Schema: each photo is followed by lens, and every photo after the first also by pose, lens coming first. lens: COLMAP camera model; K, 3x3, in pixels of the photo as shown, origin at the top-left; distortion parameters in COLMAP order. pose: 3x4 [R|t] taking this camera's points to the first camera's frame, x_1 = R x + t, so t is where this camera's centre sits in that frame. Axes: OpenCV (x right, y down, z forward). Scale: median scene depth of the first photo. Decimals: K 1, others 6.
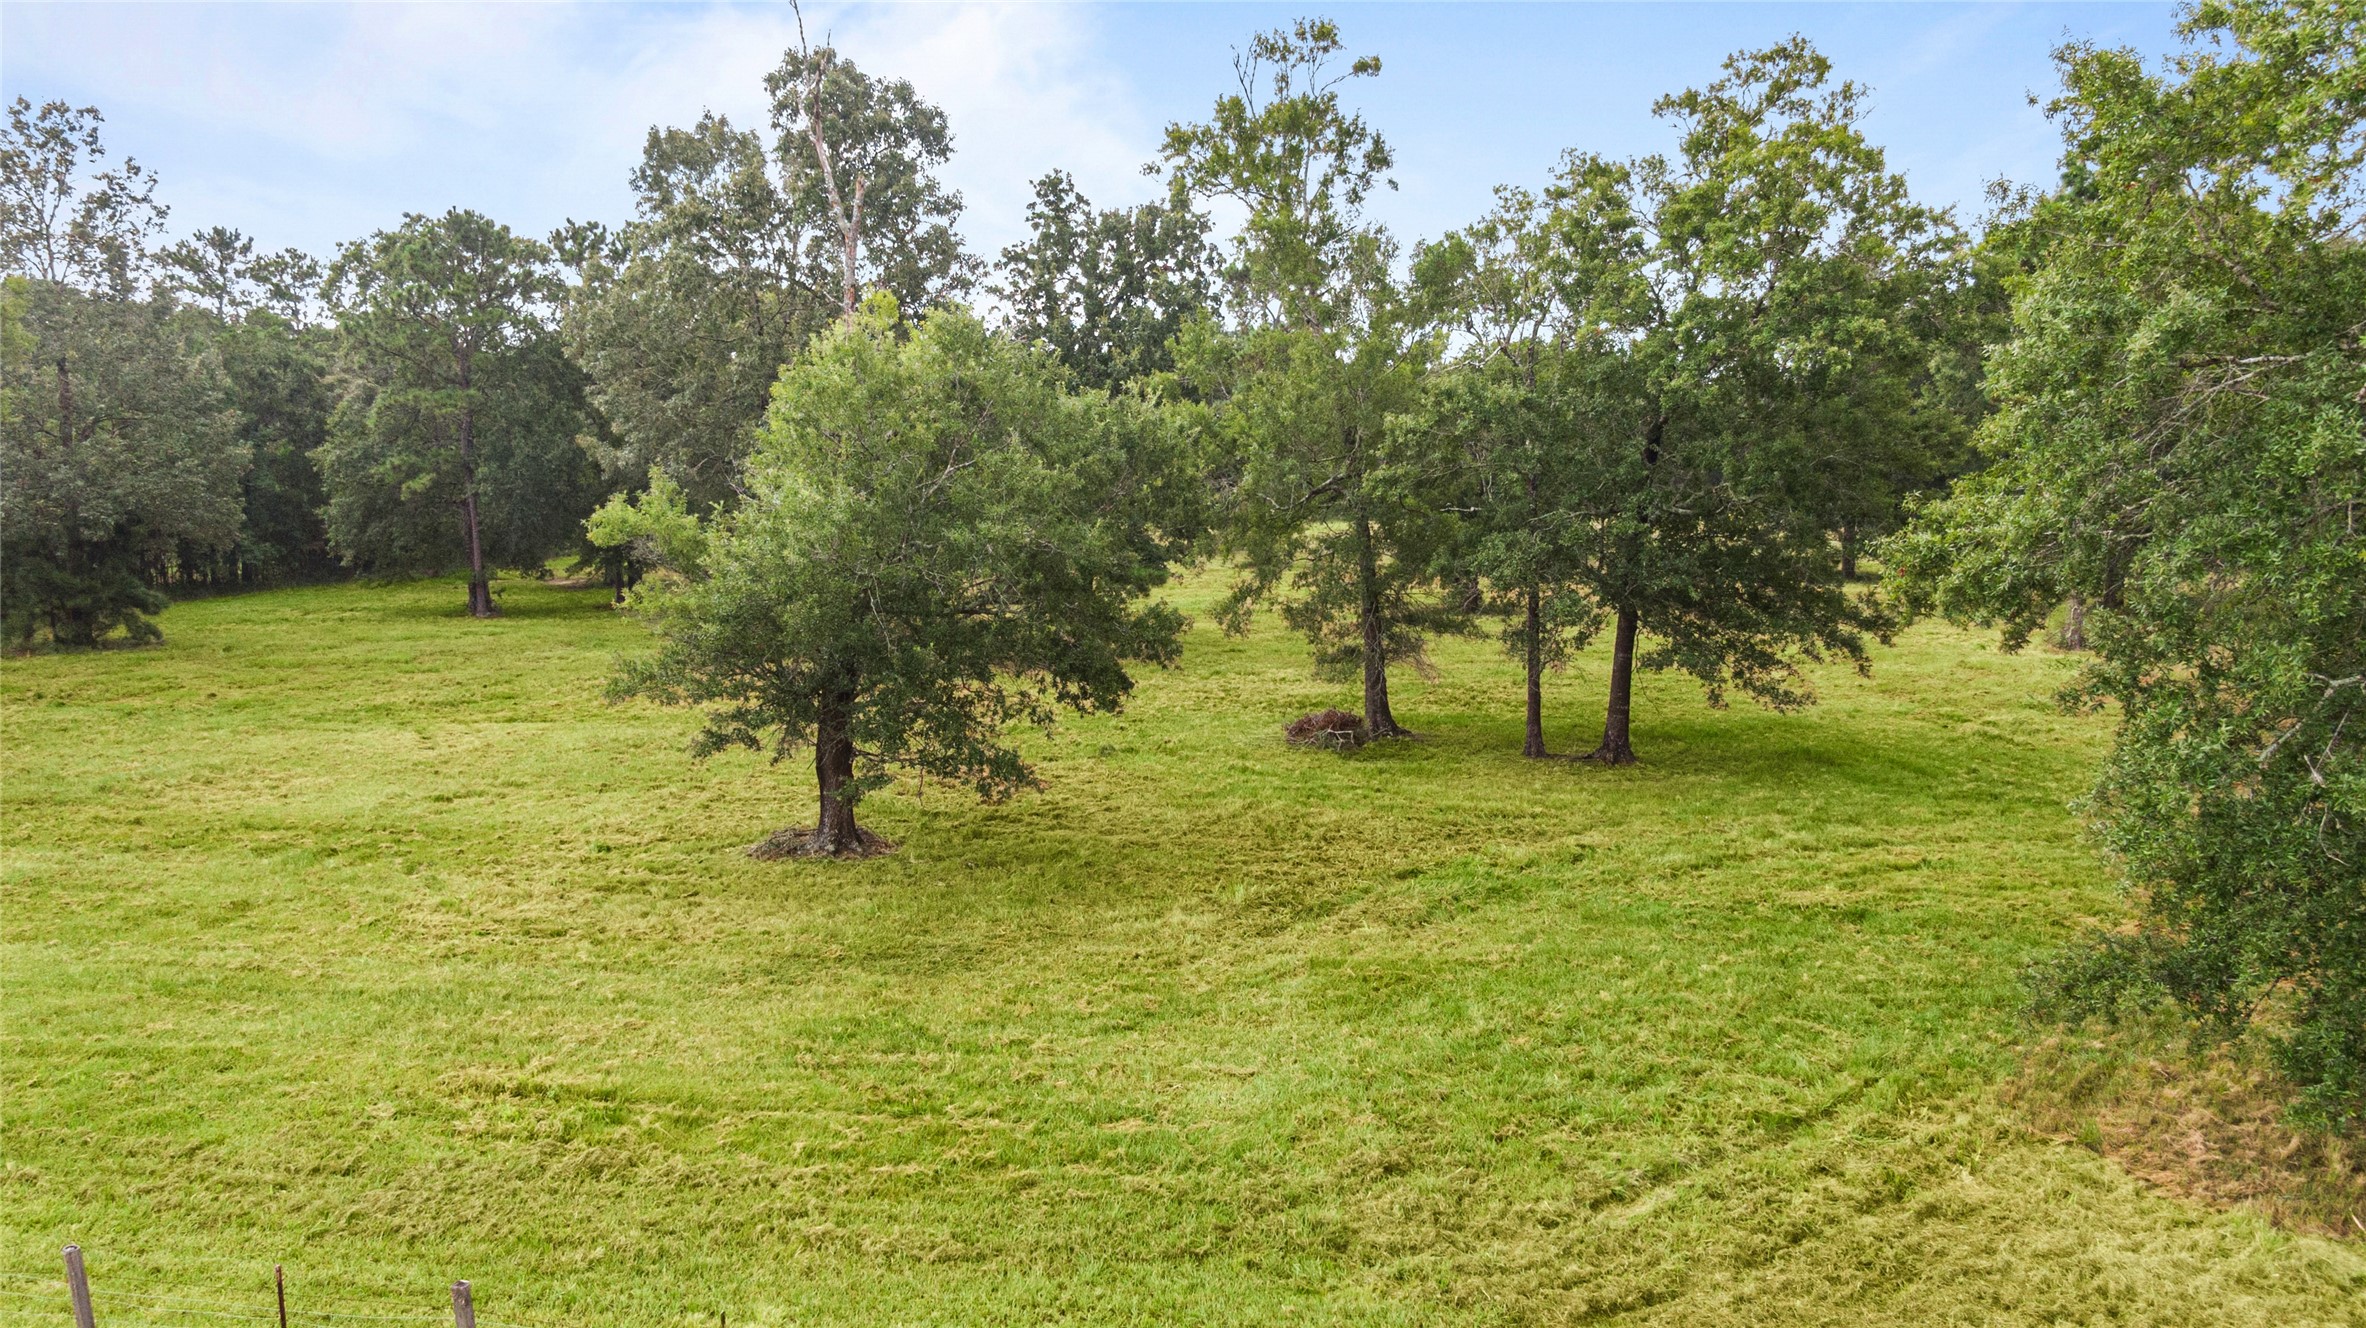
lens RADIAL K [[1689.3, 0, 1183.0], [0, 1689.3, 664.0], [0, 0, 1]] dist [0.048028, -0.083052]
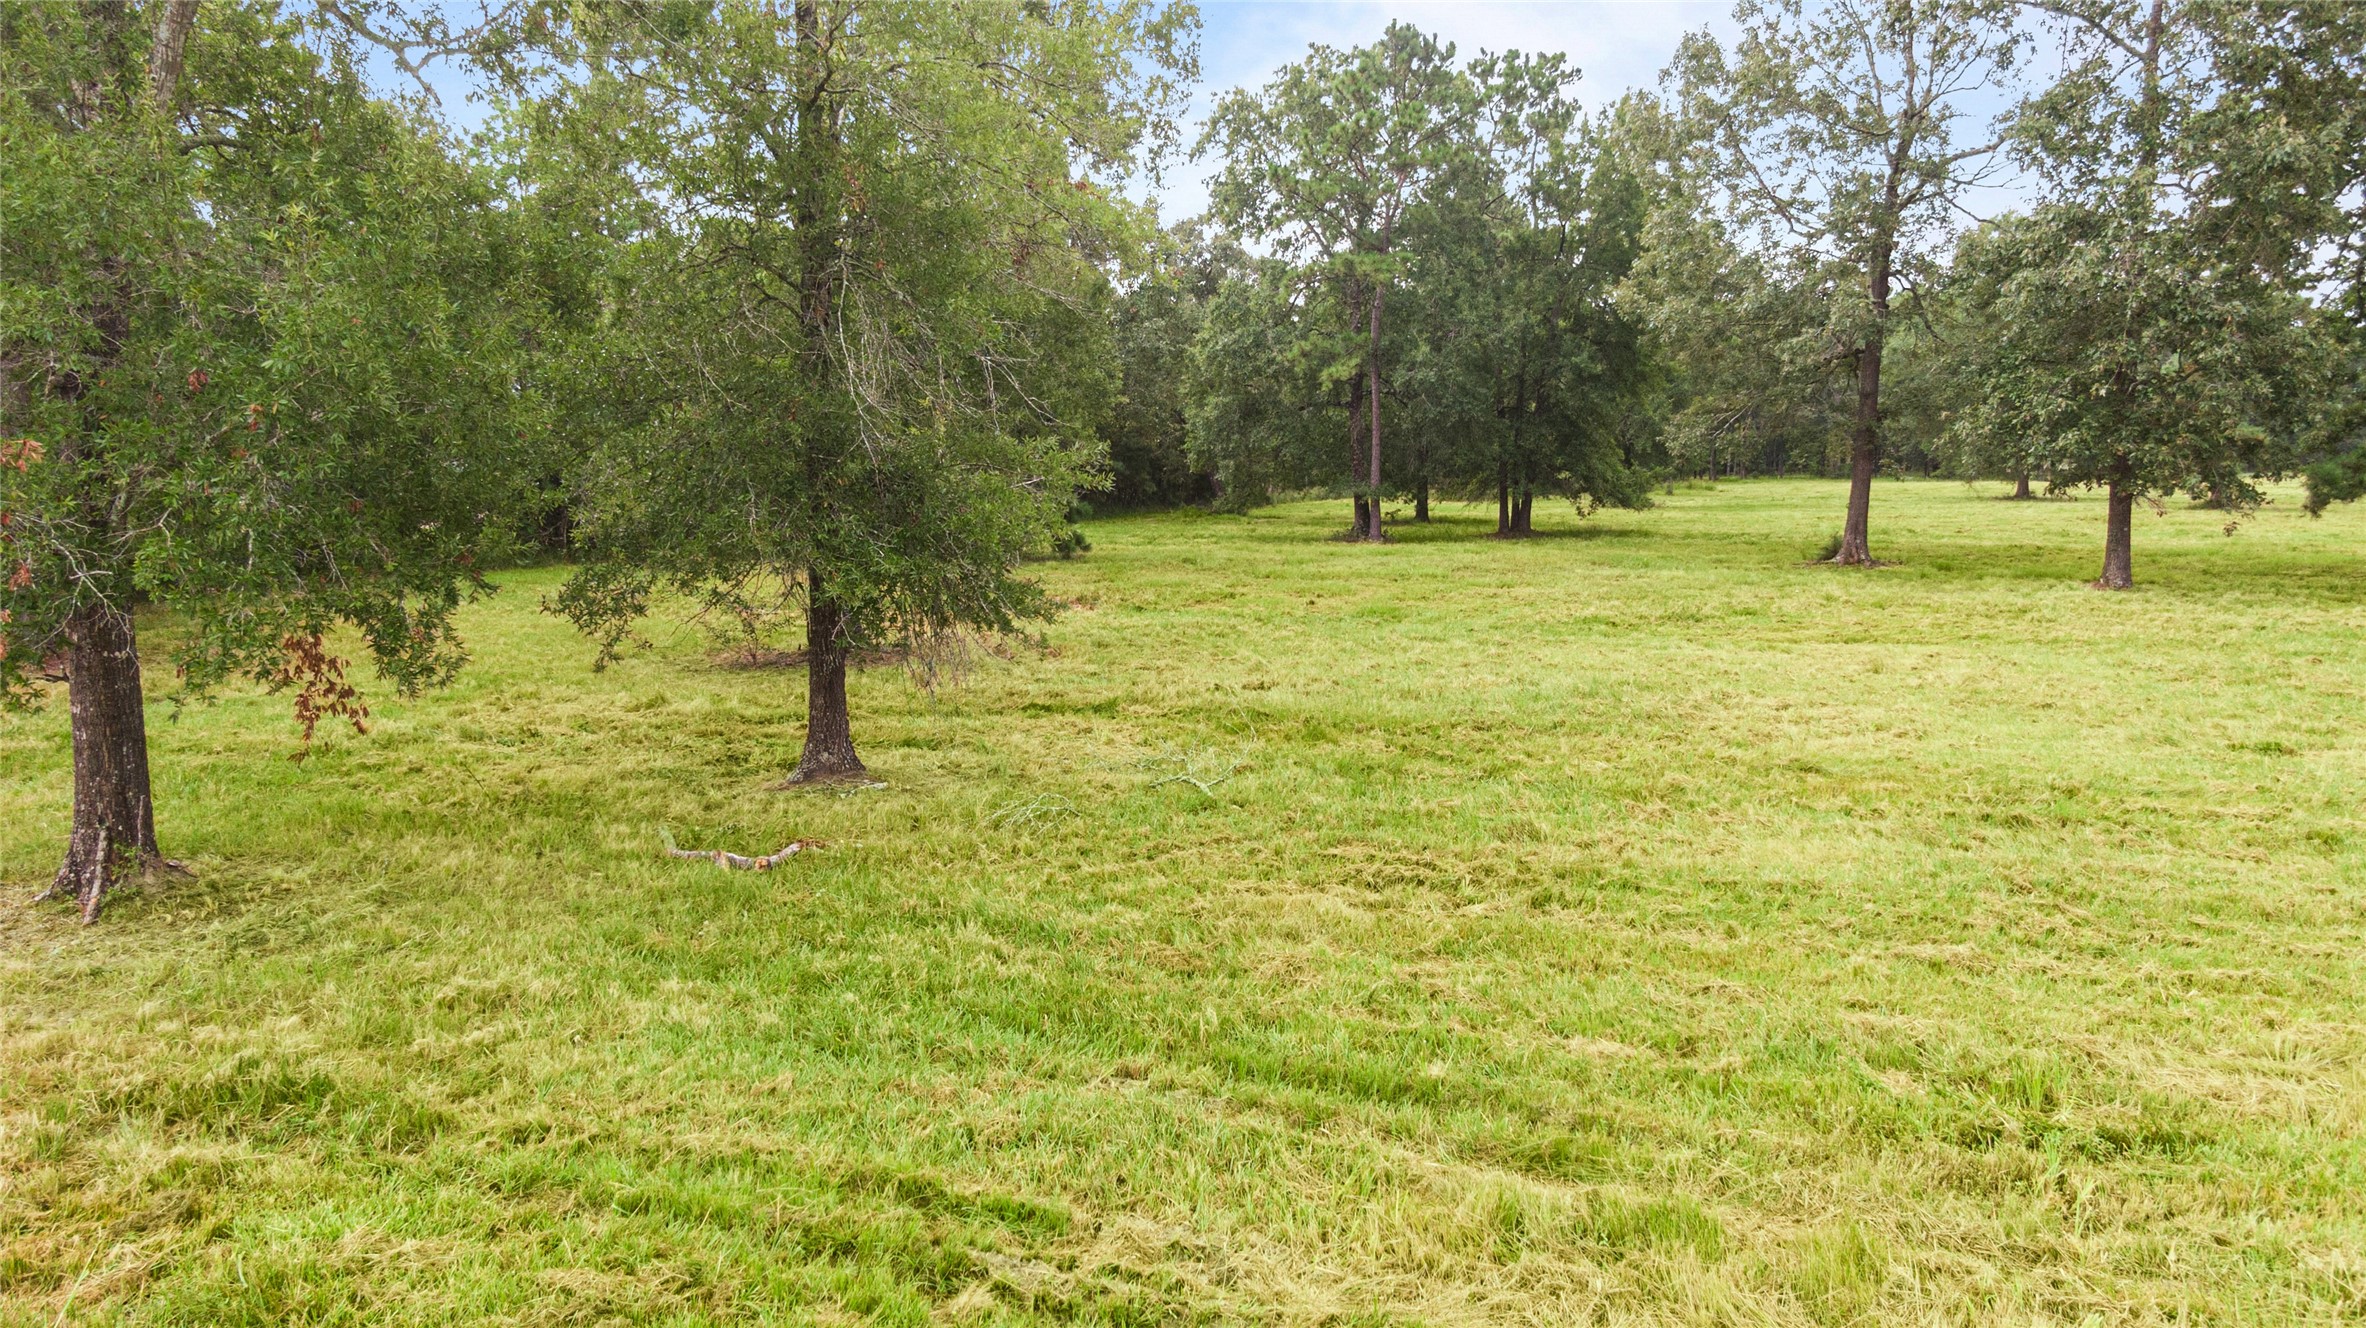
lens RADIAL K [[1689.3, 0, 1183.0], [0, 1689.3, 664.0], [0, 0, 1]] dist [0.048028, -0.083052]
pose [[0.965606, 0.026615, -0.258642, -0.408693], [-0.025730, 0.999646, 0.006806, 0.038499], [0.258732, 0.000083, 0.965949, 0.272799]]
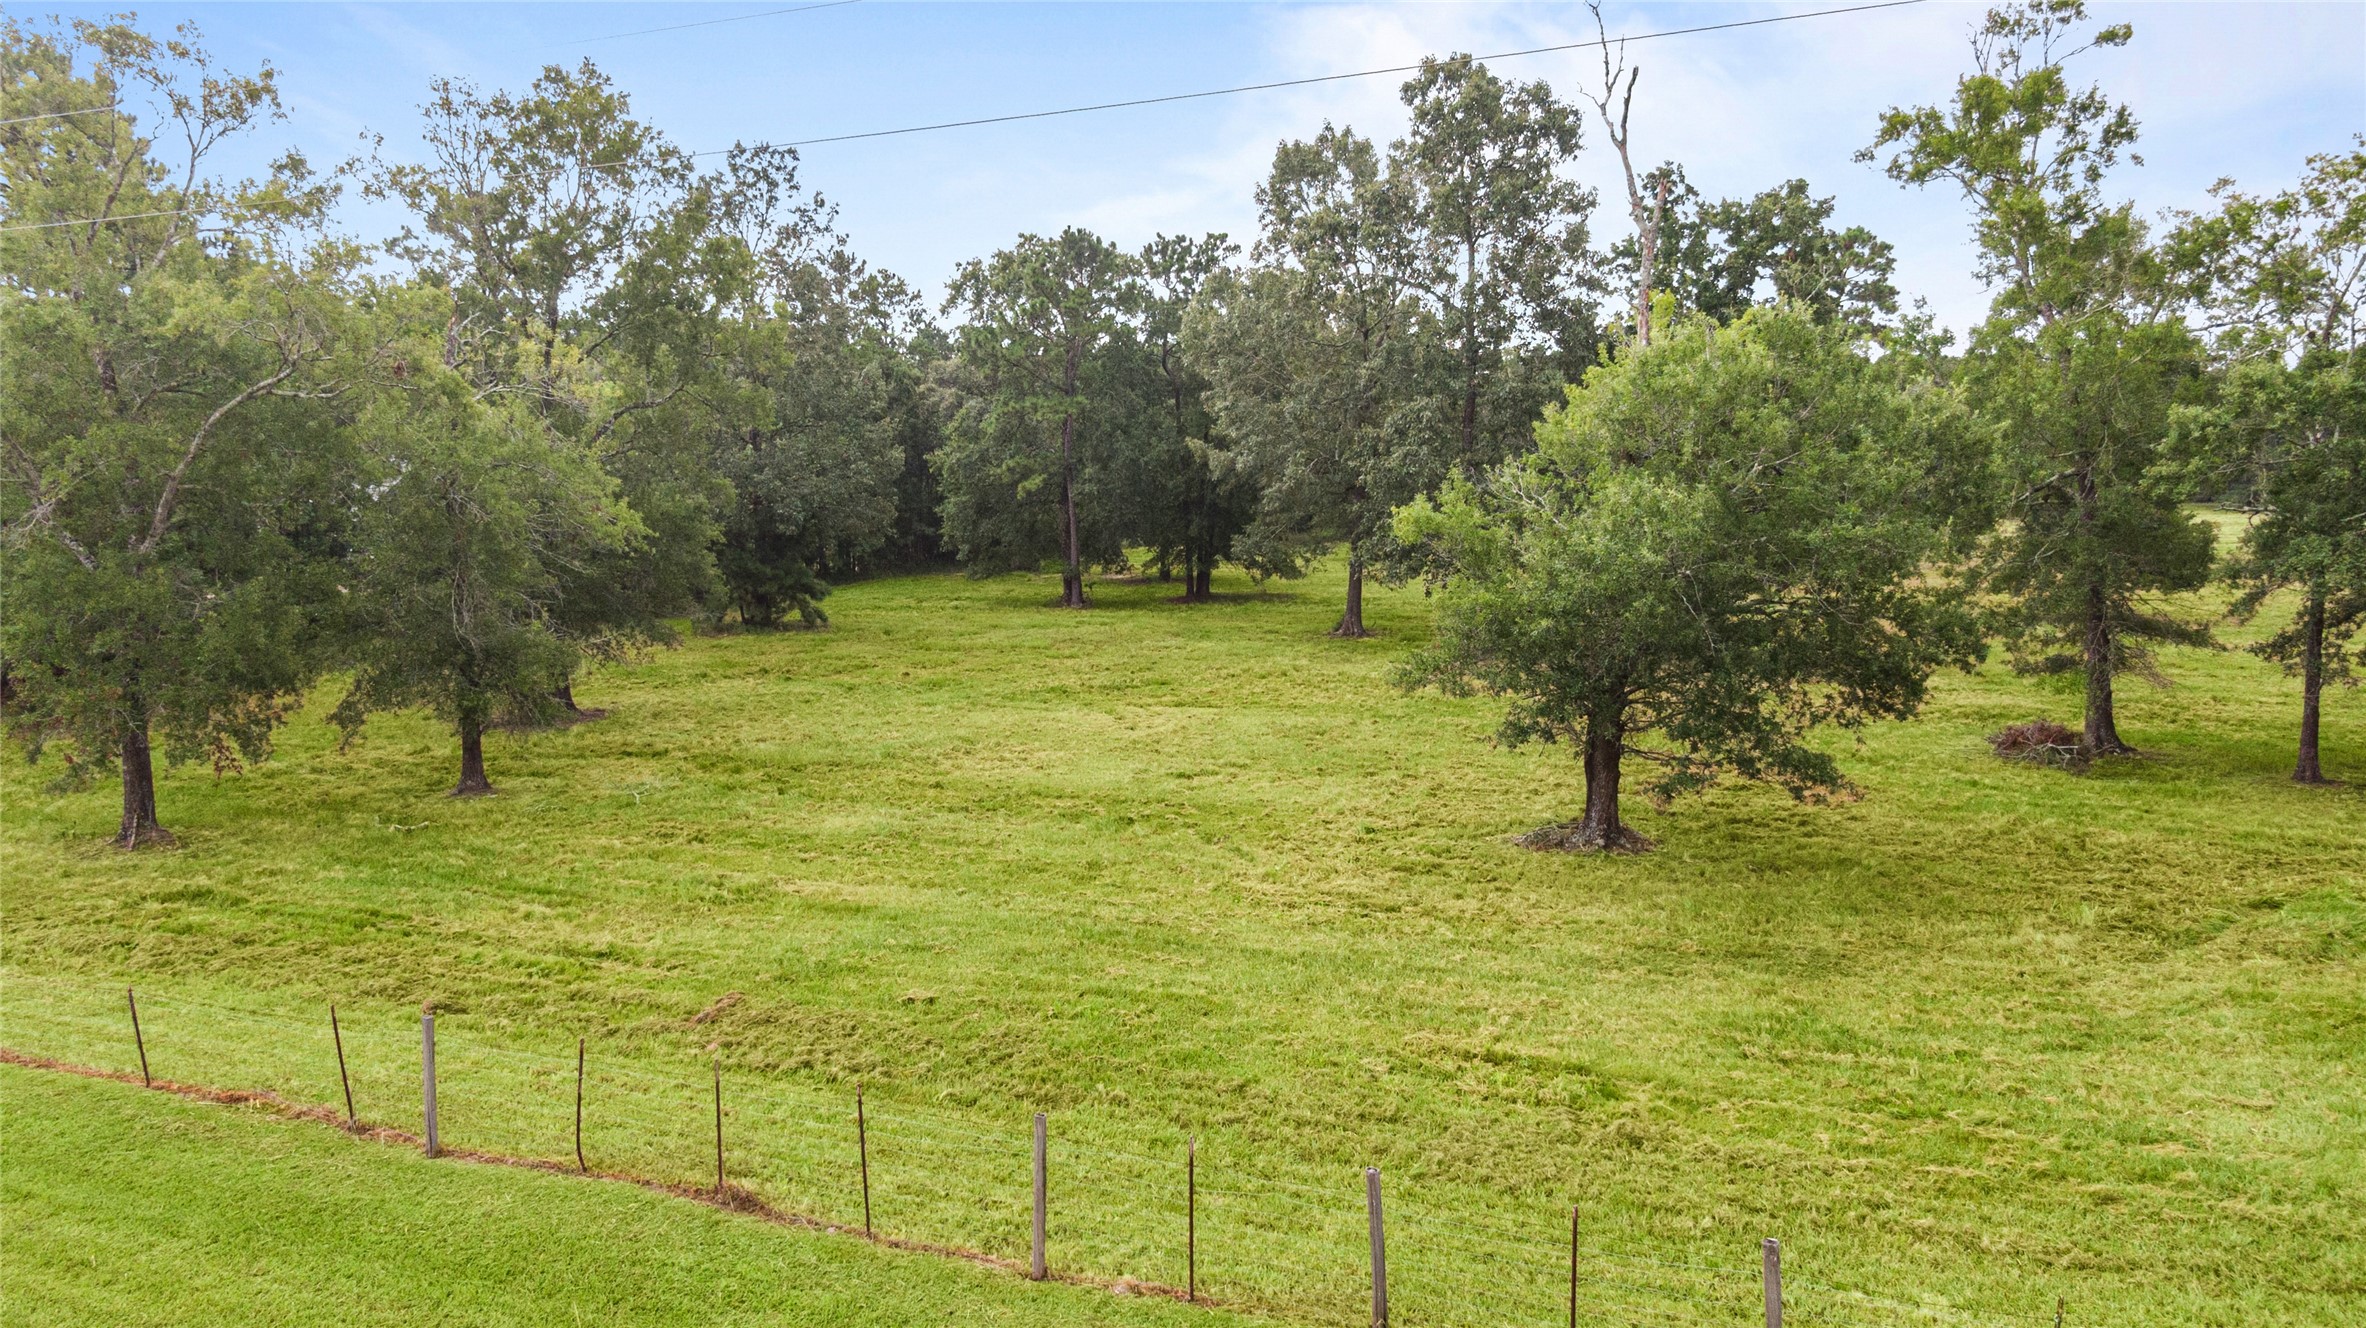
lens RADIAL K [[1689.3, 0, 1183.0], [0, 1689.3, 664.0], [0, 0, 1]] dist [0.048028, -0.083052]
pose [[0.967207, 0.025496, -0.252708, -0.106491], [-0.025123, 0.999673, 0.004706, 0.001723], [0.252746, 0.001797, 0.967531, -0.024911]]
